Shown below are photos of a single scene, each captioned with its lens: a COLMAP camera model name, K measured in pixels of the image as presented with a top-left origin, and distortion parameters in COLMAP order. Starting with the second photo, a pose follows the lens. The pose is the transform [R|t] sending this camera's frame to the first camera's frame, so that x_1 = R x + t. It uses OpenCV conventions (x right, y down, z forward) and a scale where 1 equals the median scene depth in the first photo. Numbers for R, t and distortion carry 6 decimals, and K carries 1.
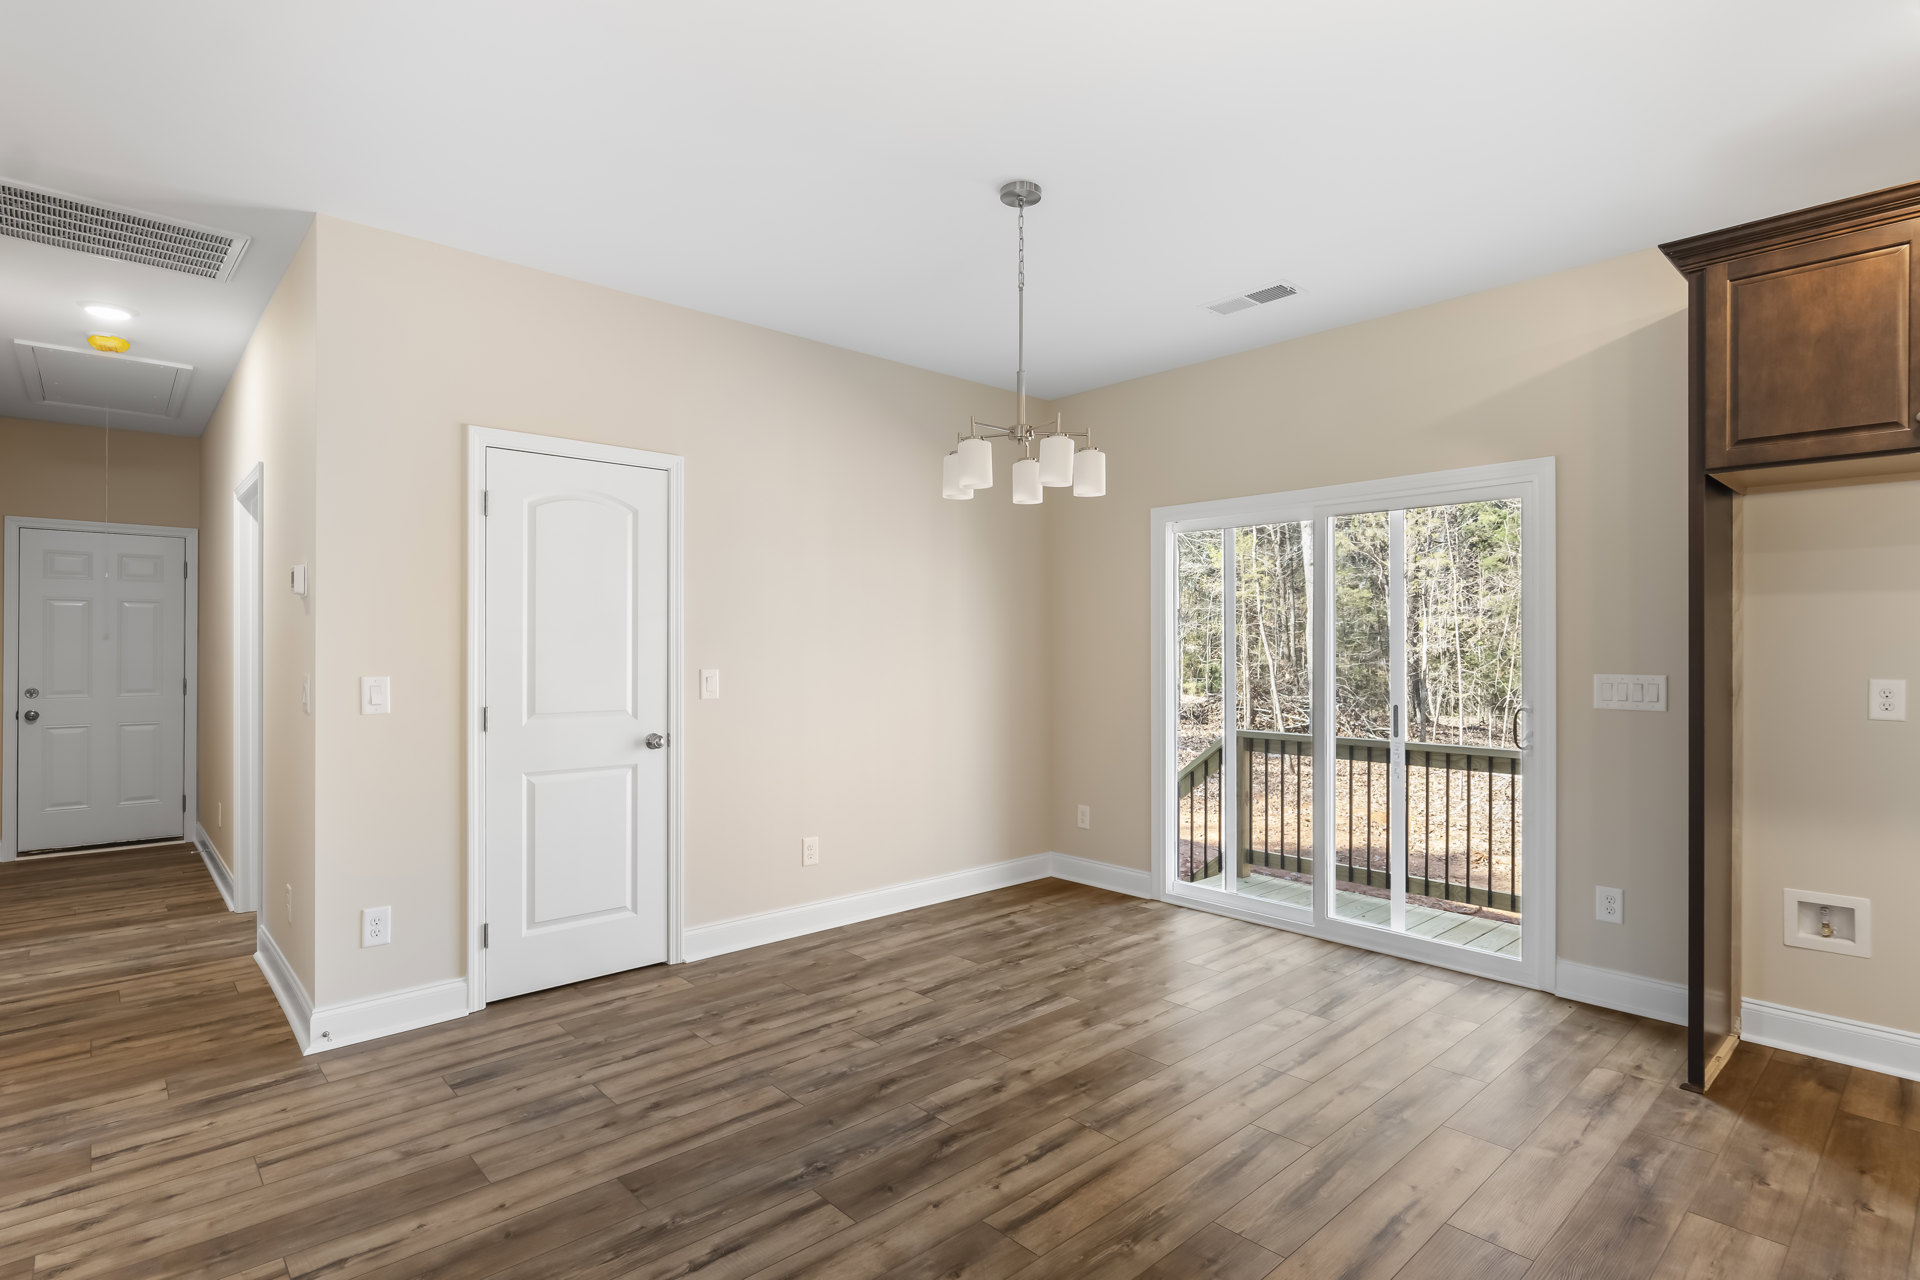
lens RADIAL K [[956.0, 0, 953.6], [0, 956.0, 646.5], [0, 0, 1]] dist [-0.001650, -0.000157]
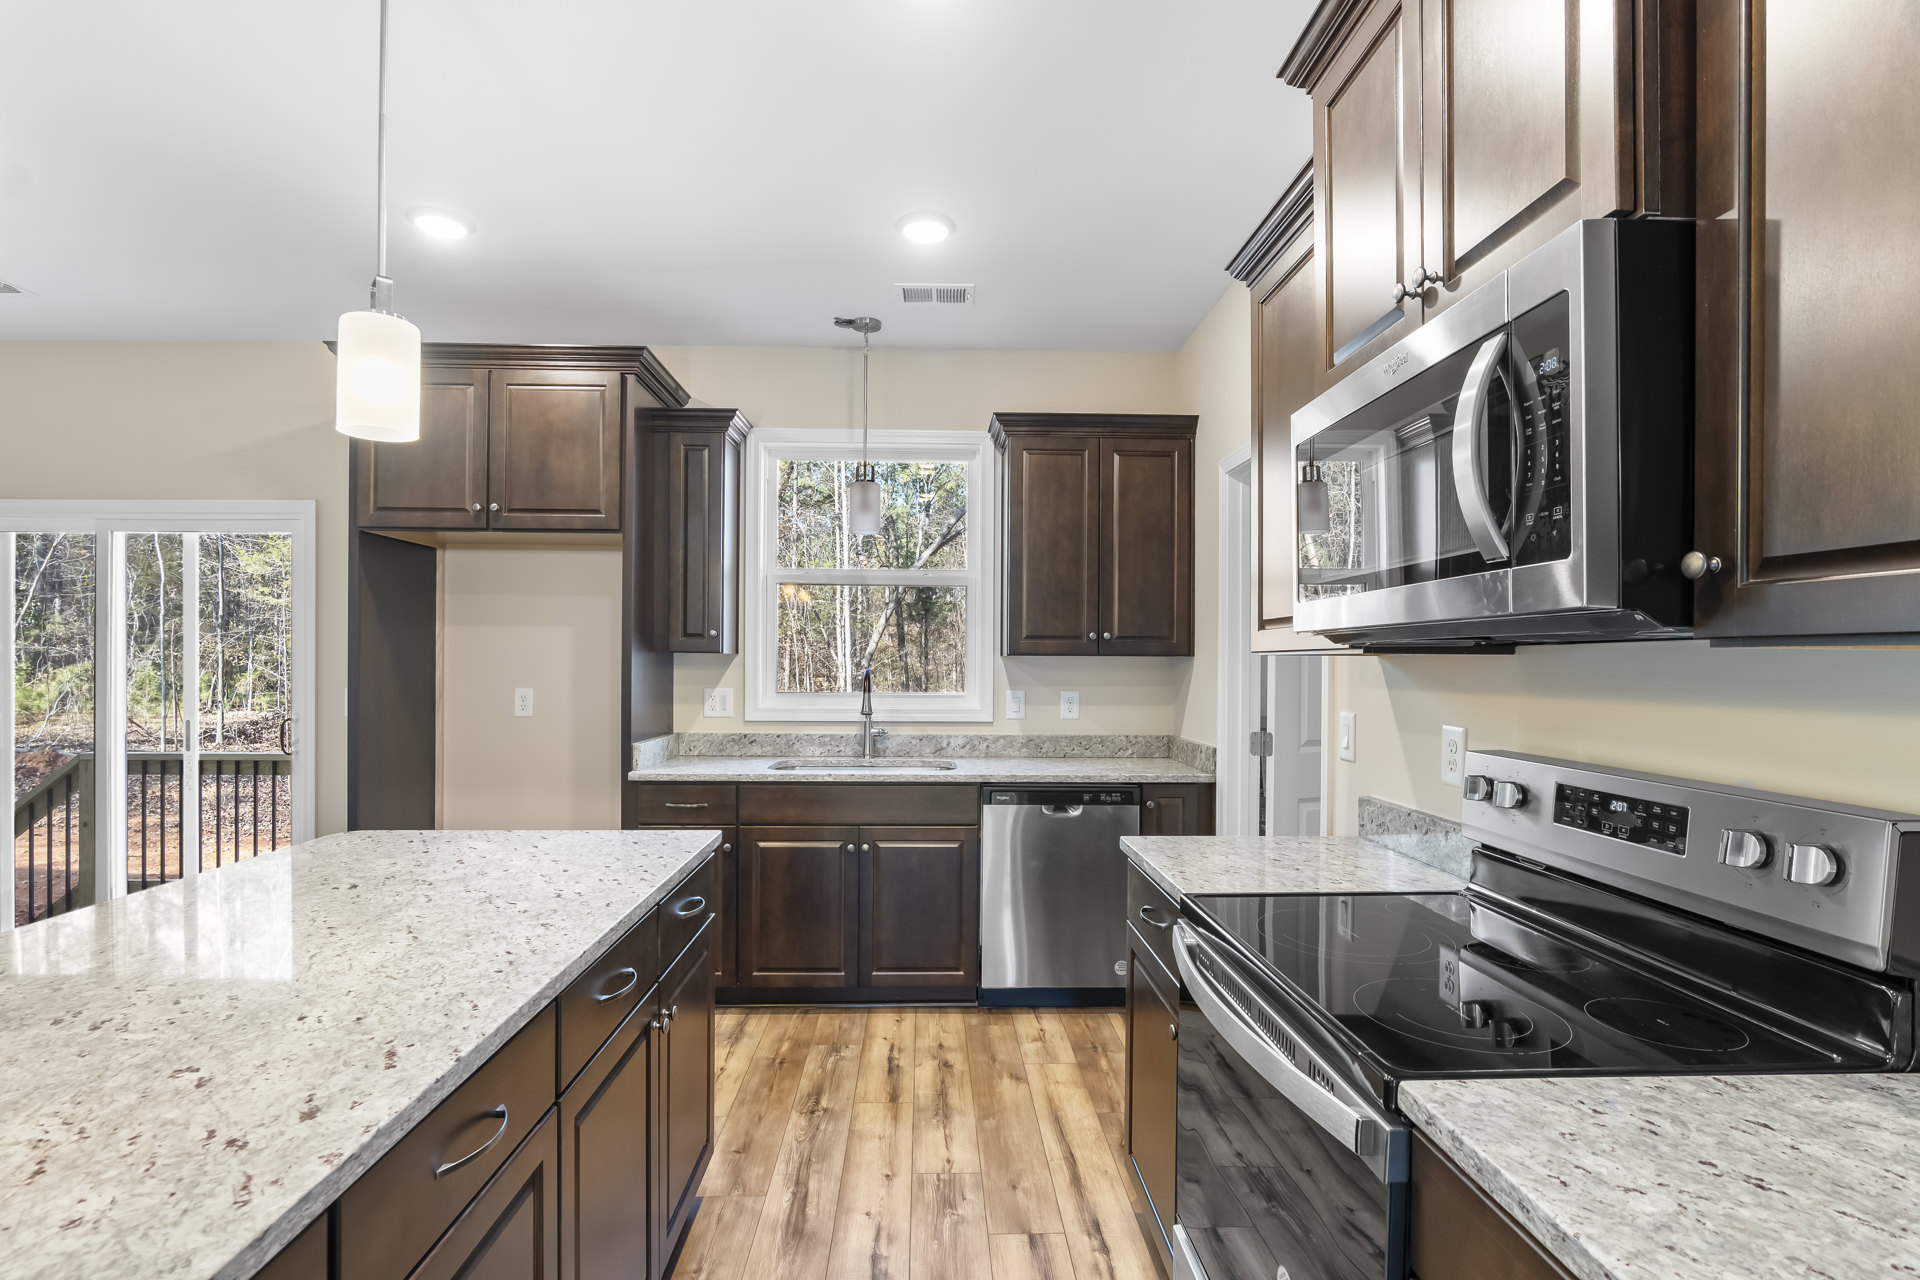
lens RADIAL K [[899.2, 0, 956.9], [0, 899.2, 662.6], [0, 0, 1]] dist [-0.018766, 0.000177]
pose [[0.647919, 0.002155, 0.761707, 0.313464], [-0.006892, 0.999972, 0.003033, -0.010467], [-0.761678, -0.007215, 0.647915, -0.298853]]
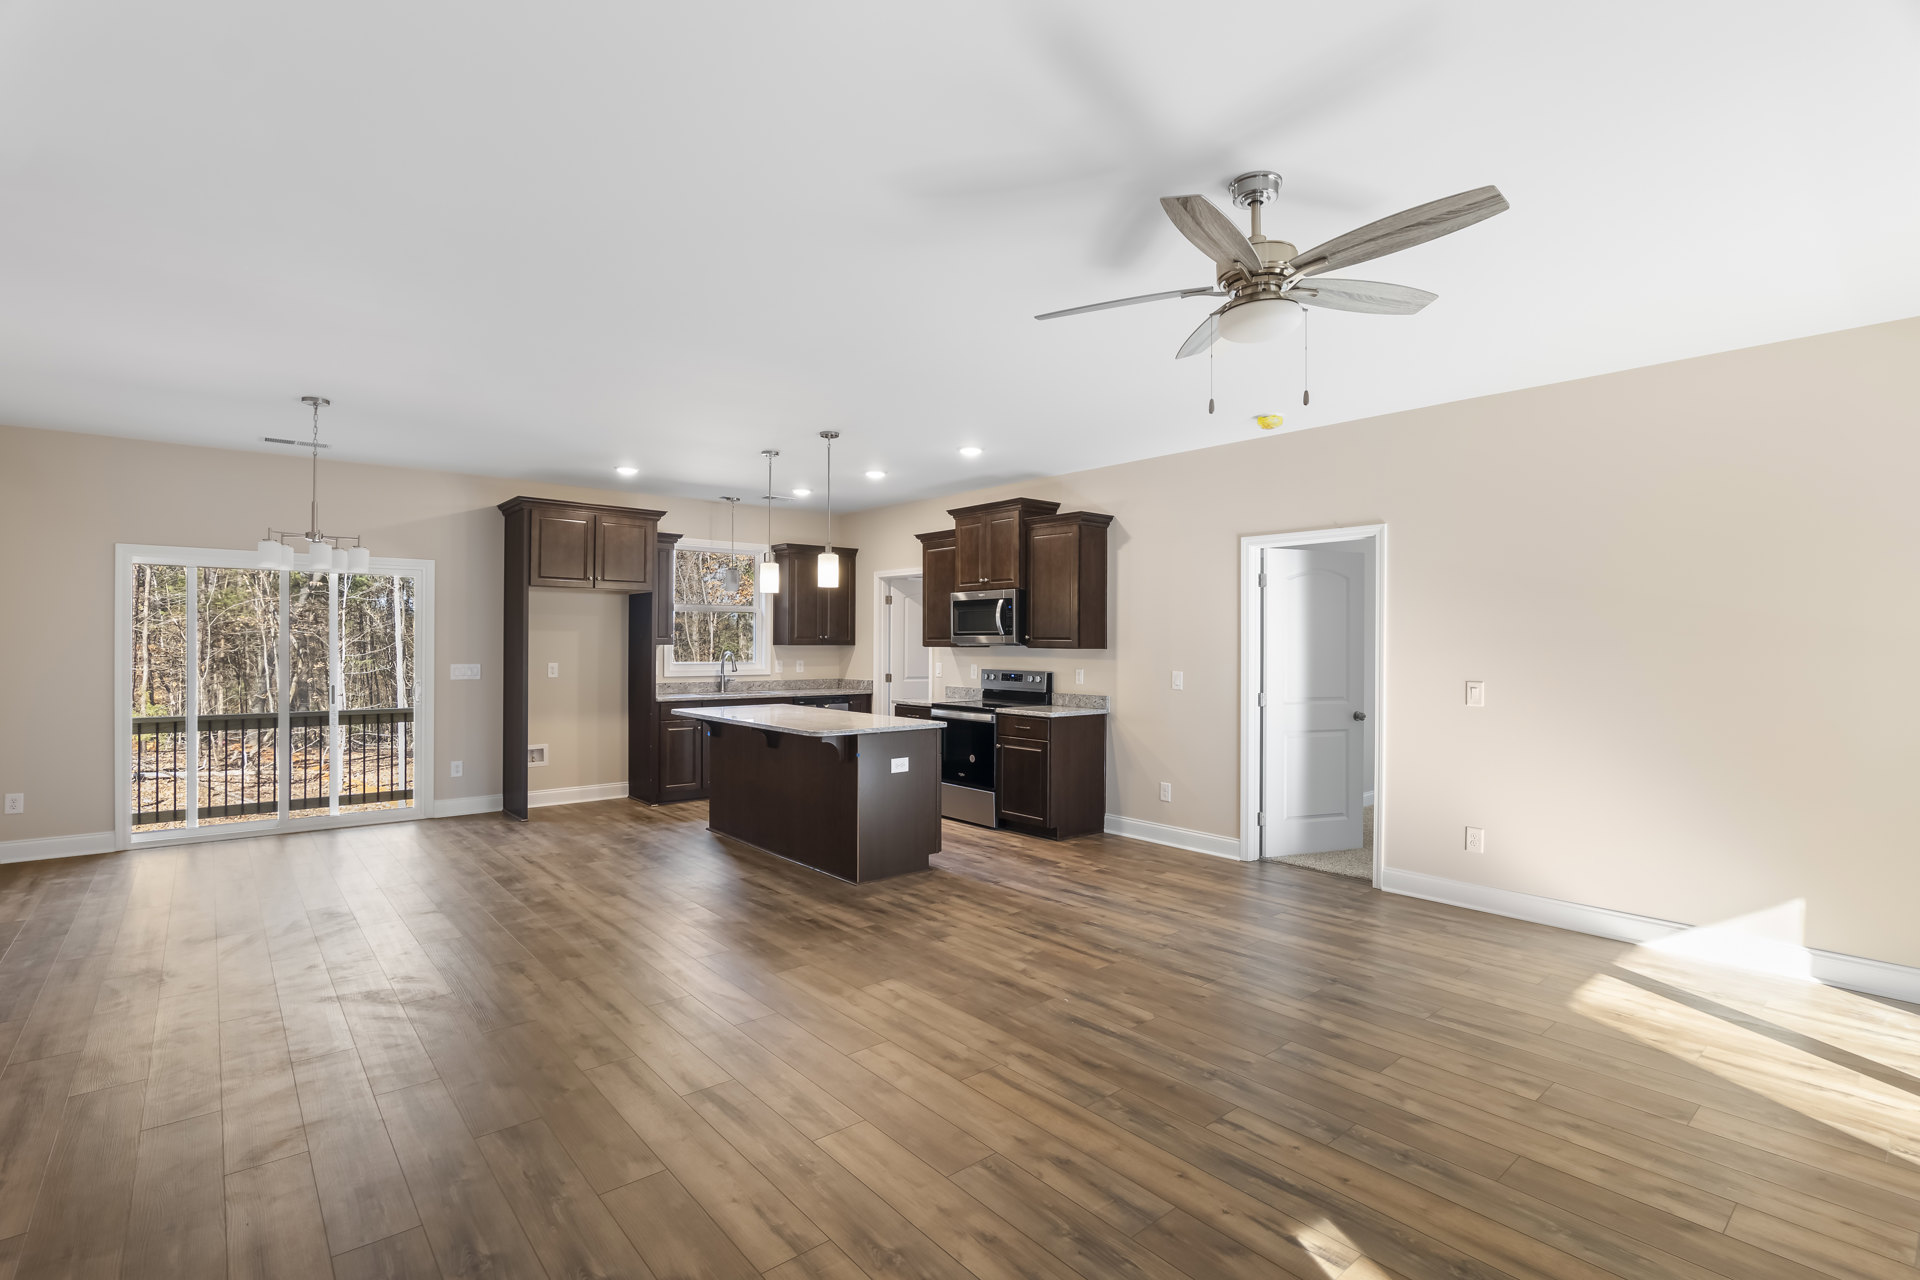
lens RADIAL K [[897.0, 0, 960.0], [0, 897.0, 640.0], [0, 0, 1]] dist [-0.018451, 0.000410]
pose [[0.030650, 0.002384, 0.999527, -1.297467], [-0.006119, 0.999979, -0.002198, -0.027879], [-0.999511, -0.006049, 0.030664, -0.210972]]
